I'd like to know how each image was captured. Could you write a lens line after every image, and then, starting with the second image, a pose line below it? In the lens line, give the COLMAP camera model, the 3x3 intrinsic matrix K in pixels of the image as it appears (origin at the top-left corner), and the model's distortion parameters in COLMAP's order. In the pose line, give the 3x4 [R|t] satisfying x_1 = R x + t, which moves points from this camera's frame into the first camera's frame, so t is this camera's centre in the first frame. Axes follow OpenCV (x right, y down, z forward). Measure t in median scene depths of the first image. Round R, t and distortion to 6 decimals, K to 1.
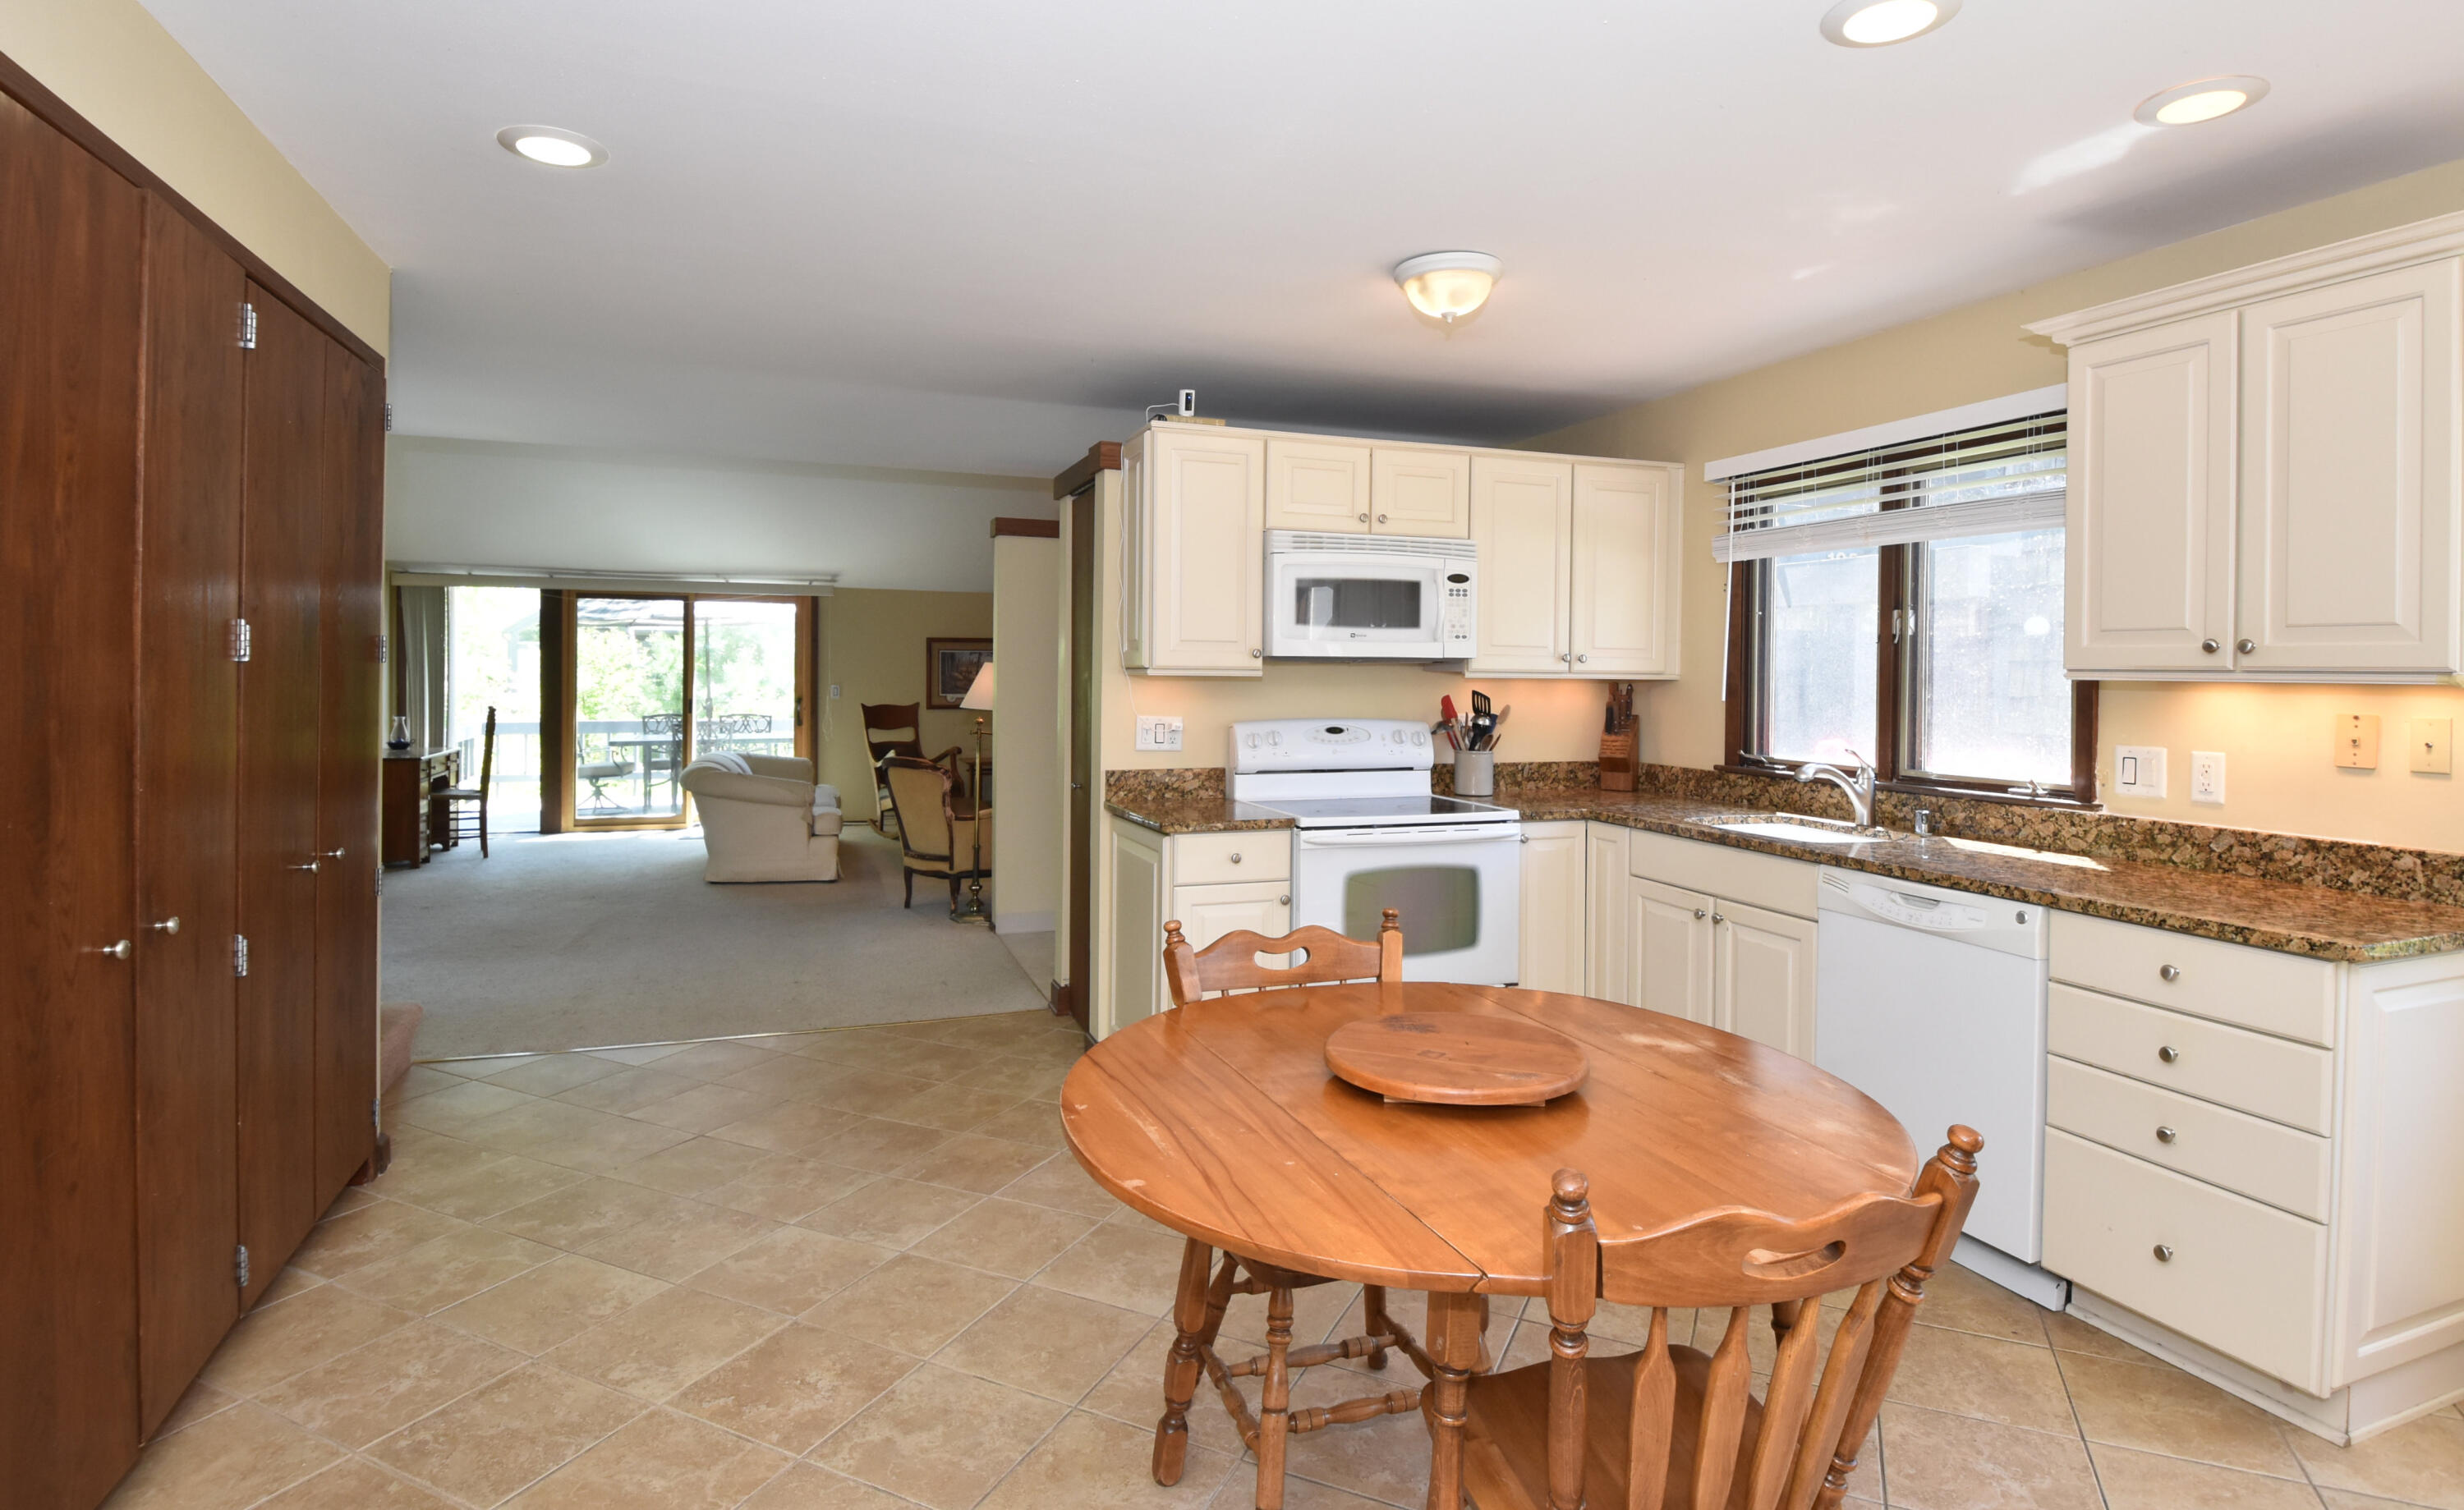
lens RADIAL K [[1226.4, 0, 1242.7], [0, 1226.4, 679.5], [0, 0, 1]] dist [-0.009398, -0.009683]
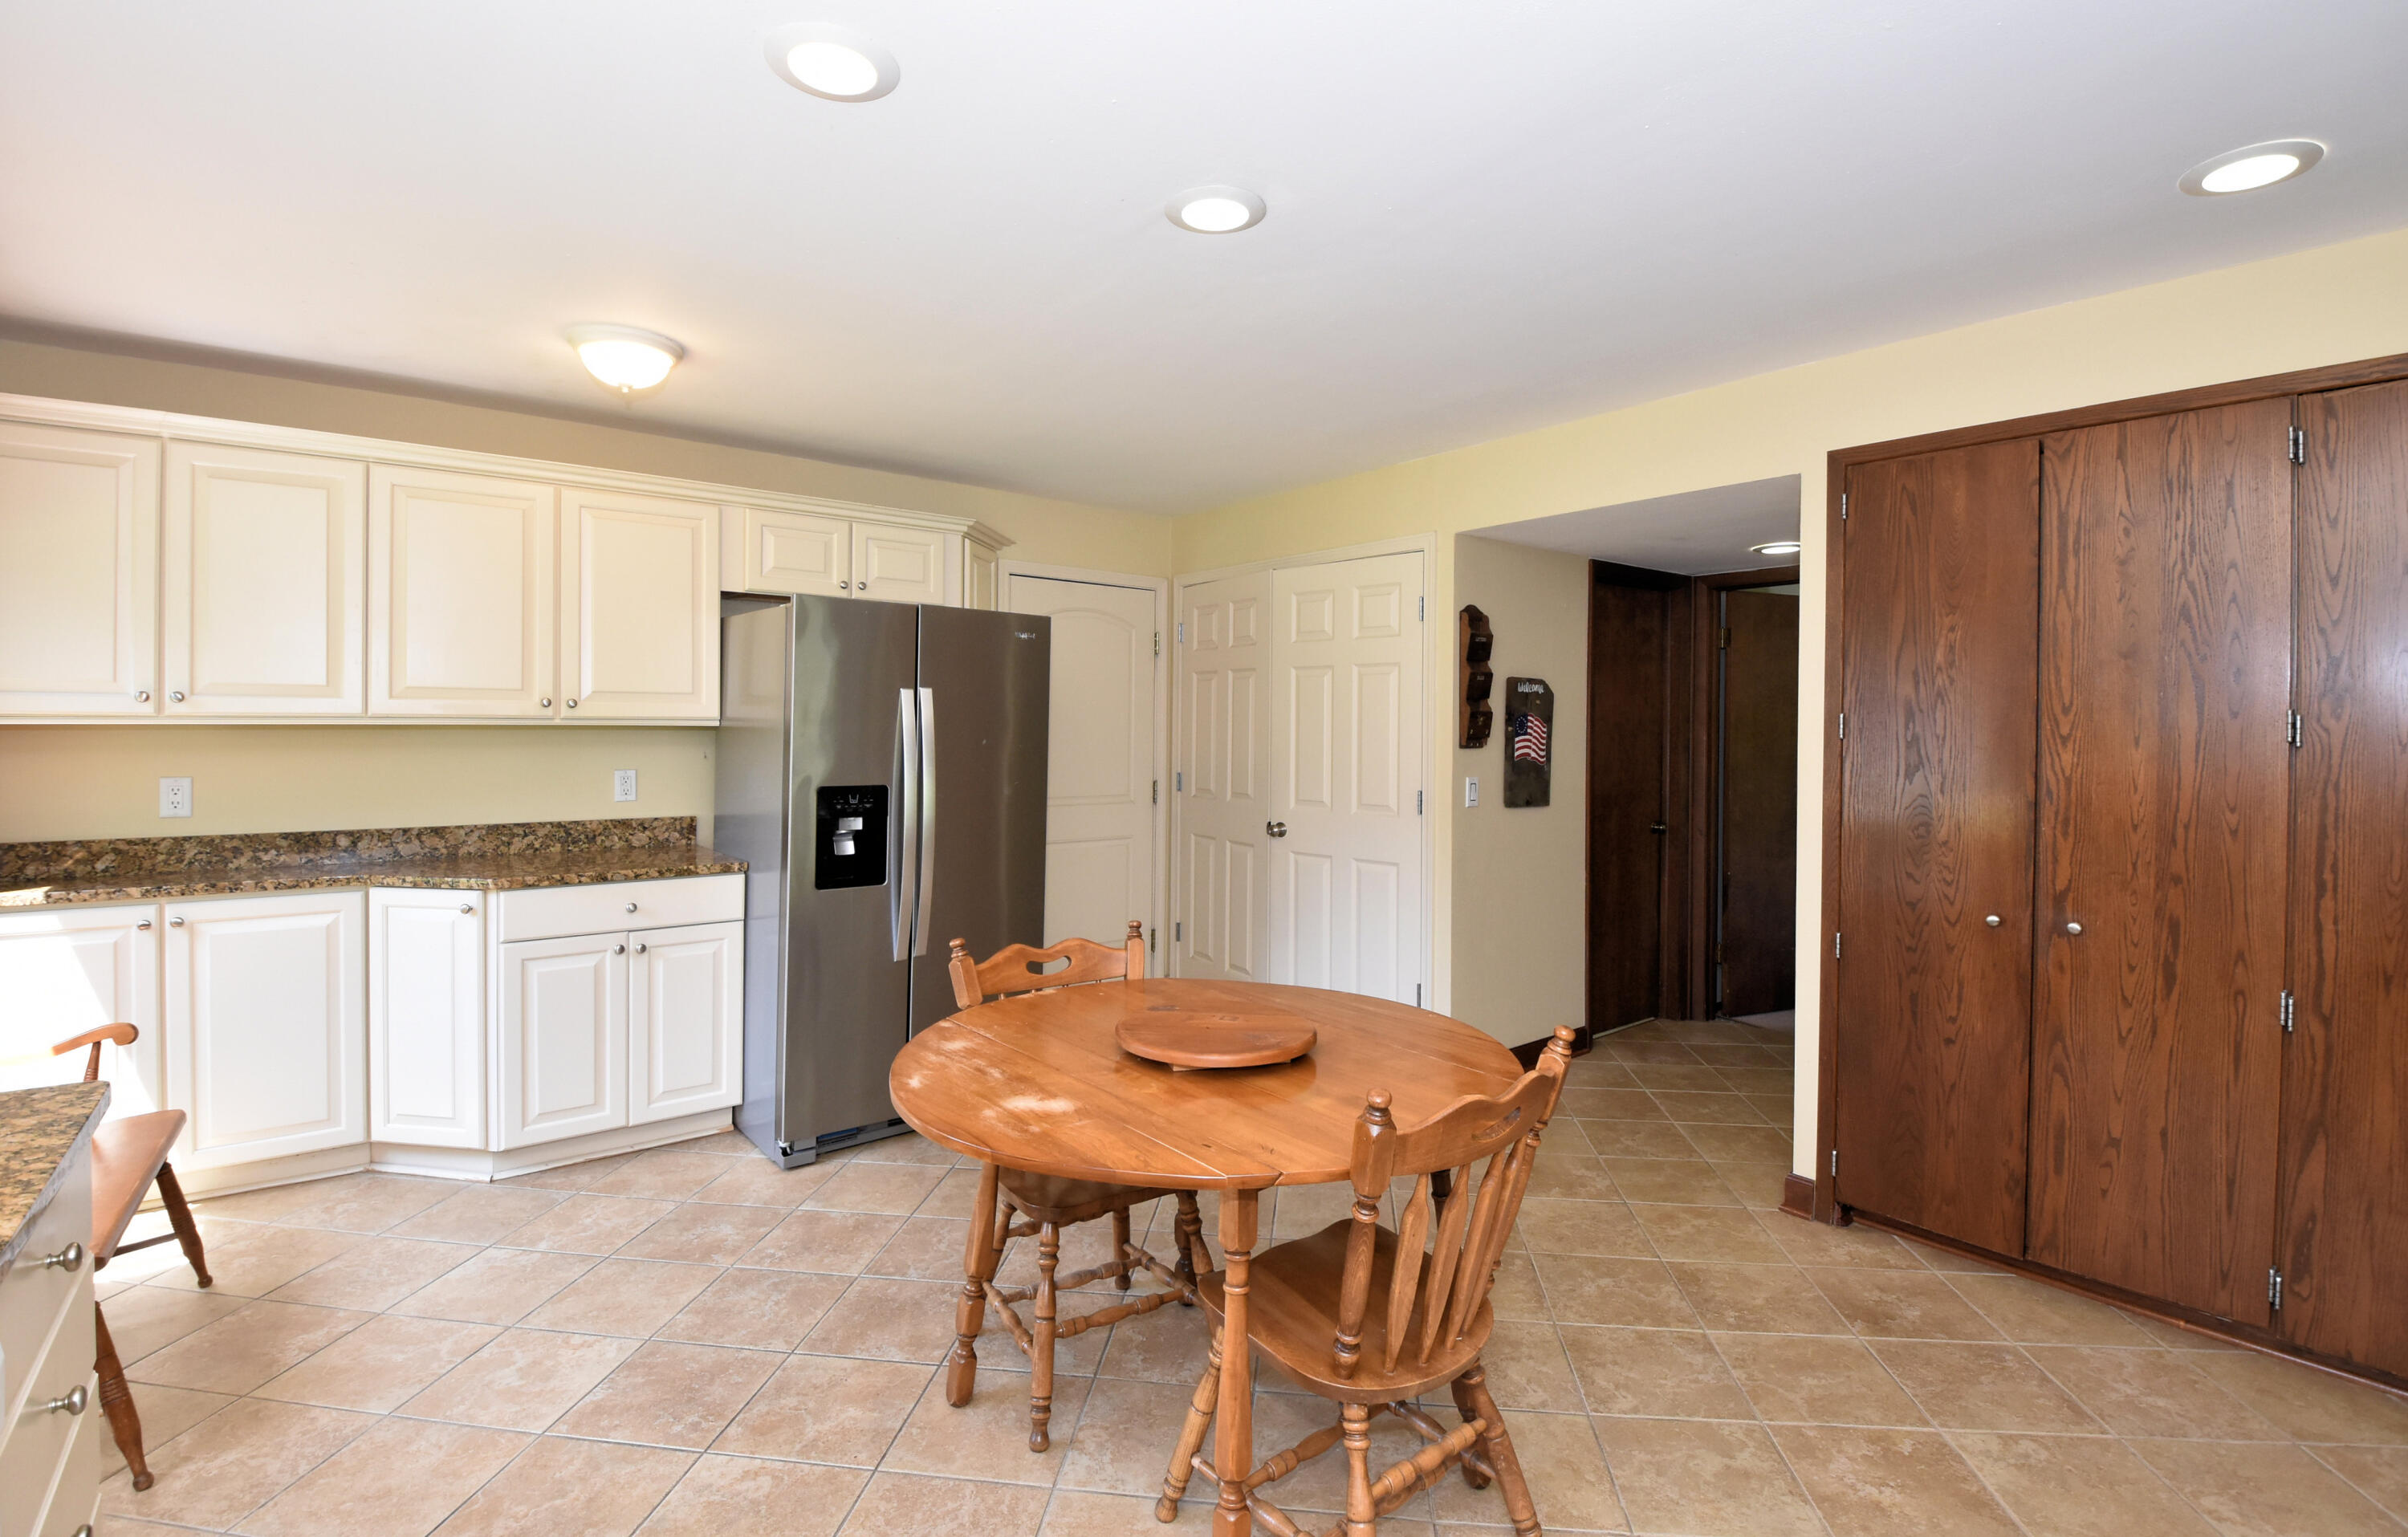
lens RADIAL K [[1014.1, 0, 1181.9], [0, 1014.1, 754.4], [0, 0, 1]] dist [-0.031014, -0.000061]
pose [[-0.950078, -0.015153, -0.311644, 0.231084], [-0.023800, 0.999430, 0.023959, -0.002154], [0.311103, 0.030180, -0.949897, 0.841595]]
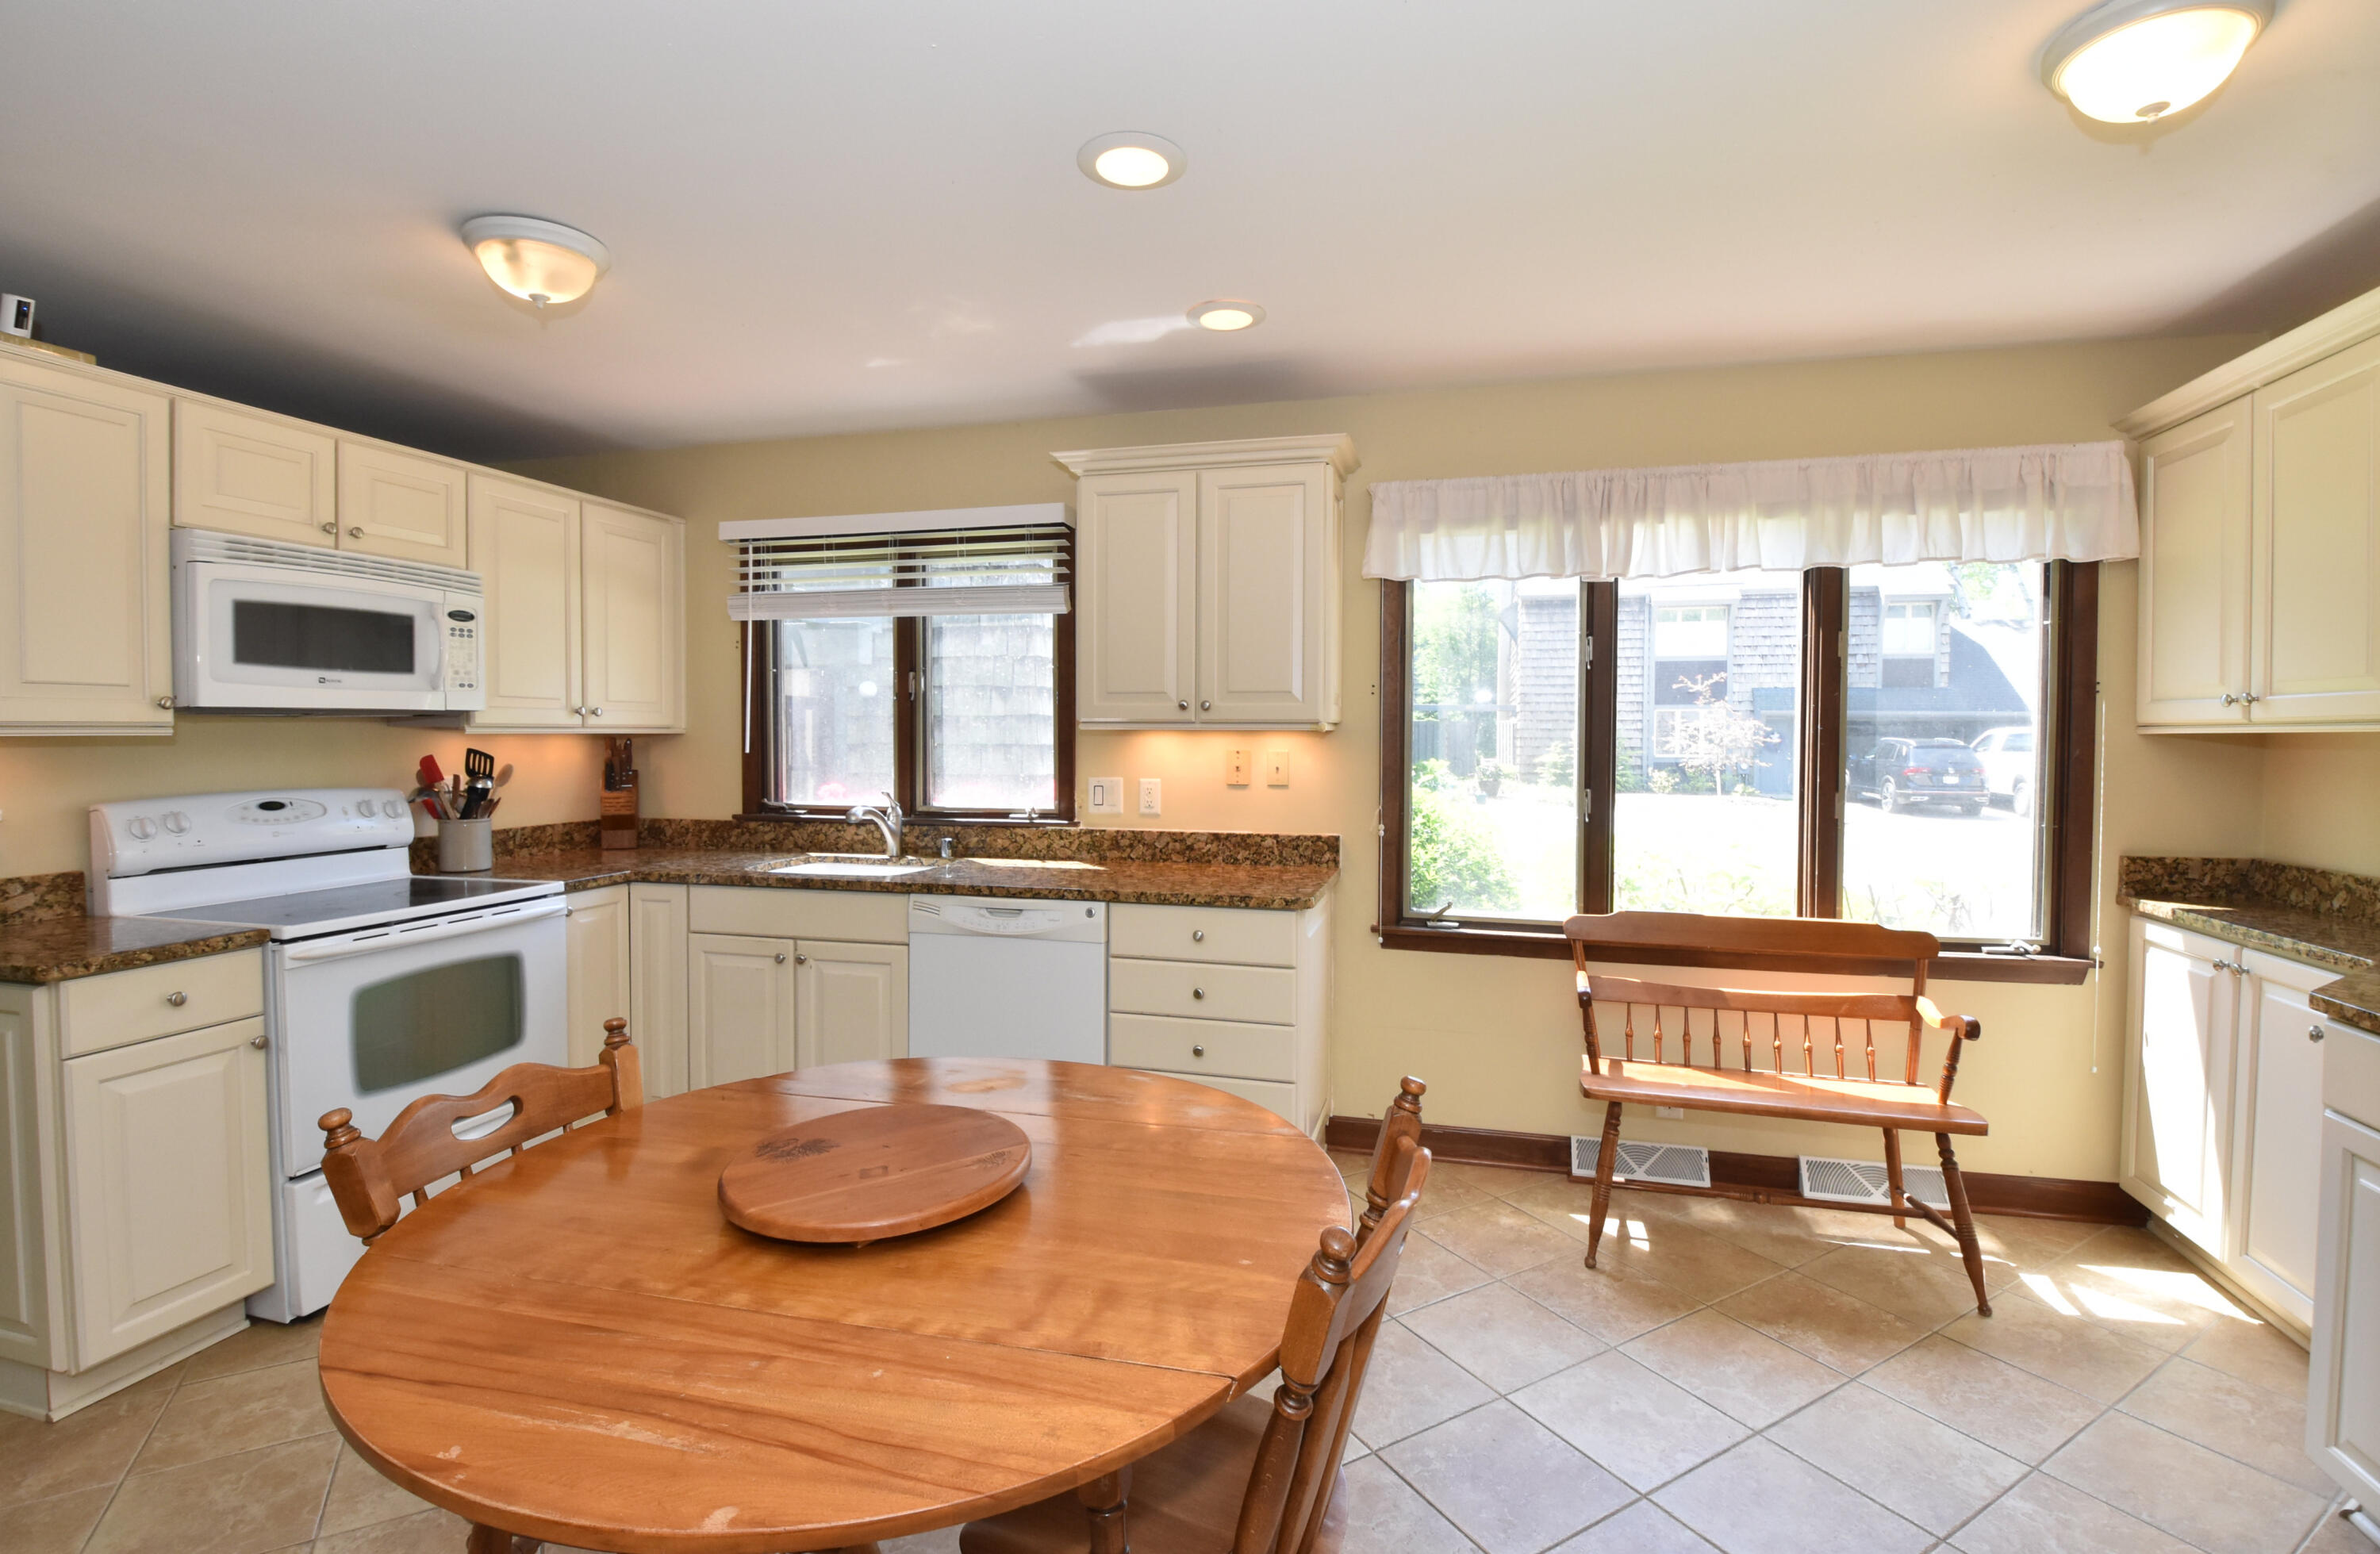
lens RADIAL K [[1059.6, 0, 1204.7], [0, 1059.6, 755.7], [0, 0, 1]] dist [-0.004635, -0.011595]
pose [[0.569461, -0.028973, 0.821508, -0.131358], [0.010982, 0.999558, 0.027640, -0.000945], [-0.821945, -0.006718, 0.569527, 0.164182]]
